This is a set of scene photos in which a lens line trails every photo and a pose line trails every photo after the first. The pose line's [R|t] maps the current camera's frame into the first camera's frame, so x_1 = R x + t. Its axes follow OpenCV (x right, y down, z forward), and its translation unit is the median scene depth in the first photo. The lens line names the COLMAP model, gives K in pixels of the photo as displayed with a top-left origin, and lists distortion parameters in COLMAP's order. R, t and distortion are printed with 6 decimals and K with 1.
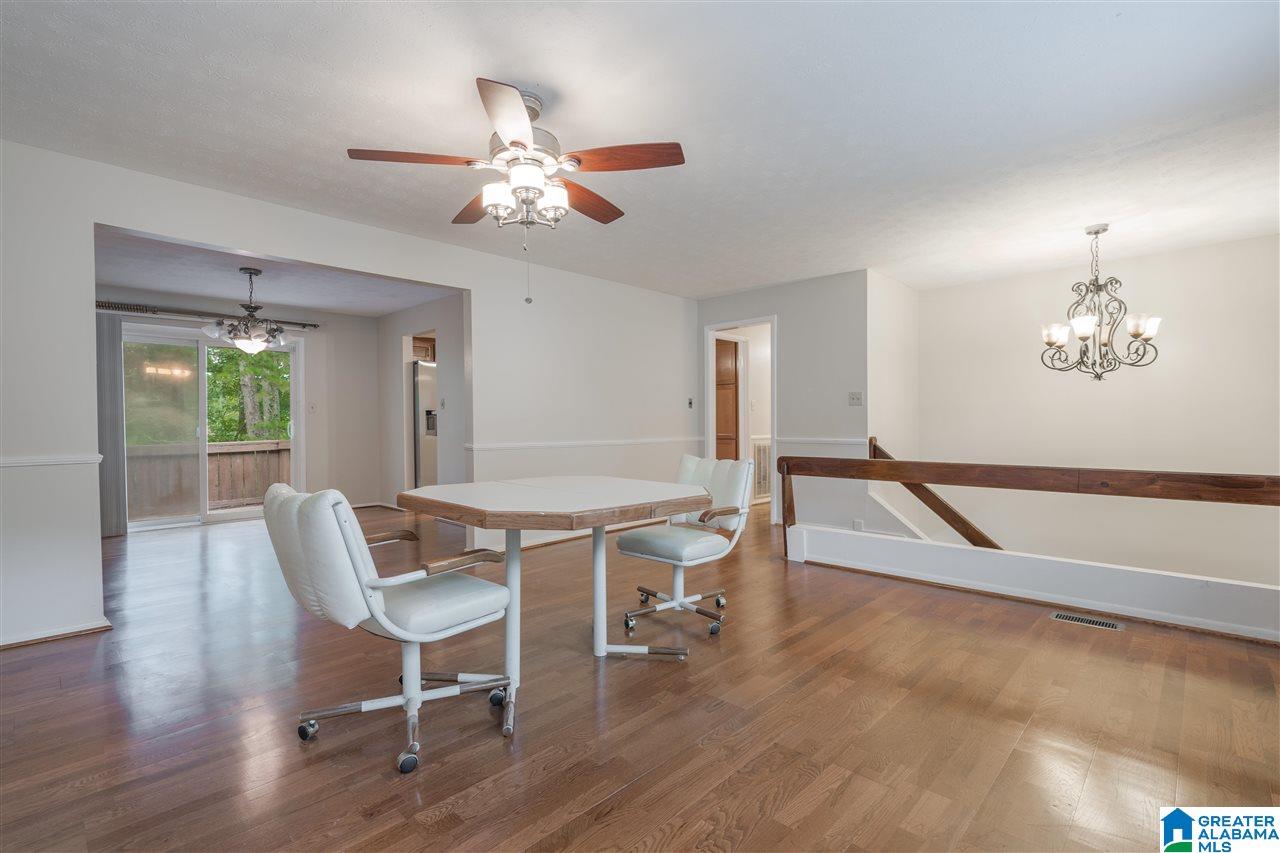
lens RADIAL K [[588.6, 0, 644.0], [0, 588.6, 430.2], [0, 0, 1]] dist [0.001652, -0.000105]
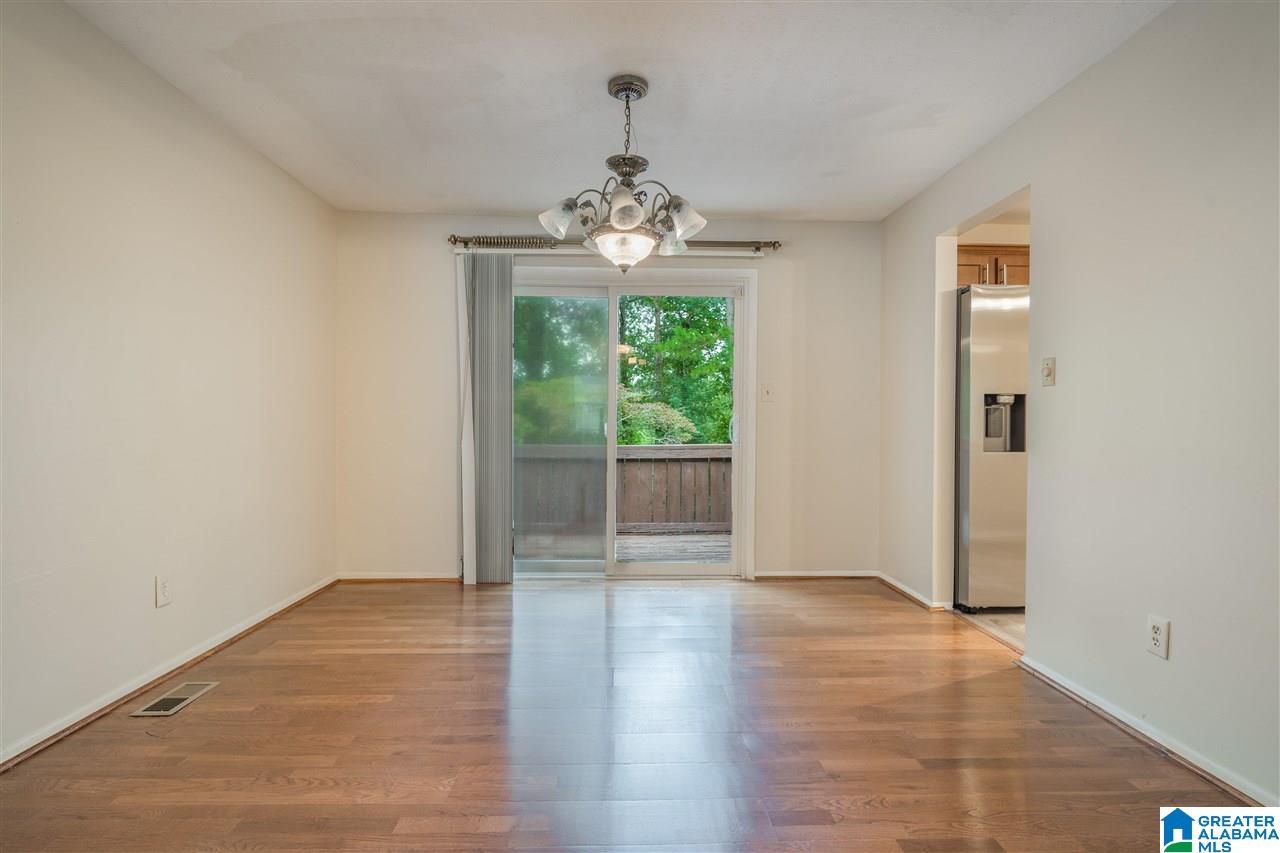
lens RADIAL K [[615.7, 0, 637.4], [0, 615.7, 425.1], [0, 0, 1]] dist [0.003721, 0.000098]
pose [[0.709479, 0.015886, -0.704548, -0.222716], [-0.022040, 0.999757, 0.000349, -0.003774], [0.704382, 0.015281, 0.709656, 0.466283]]
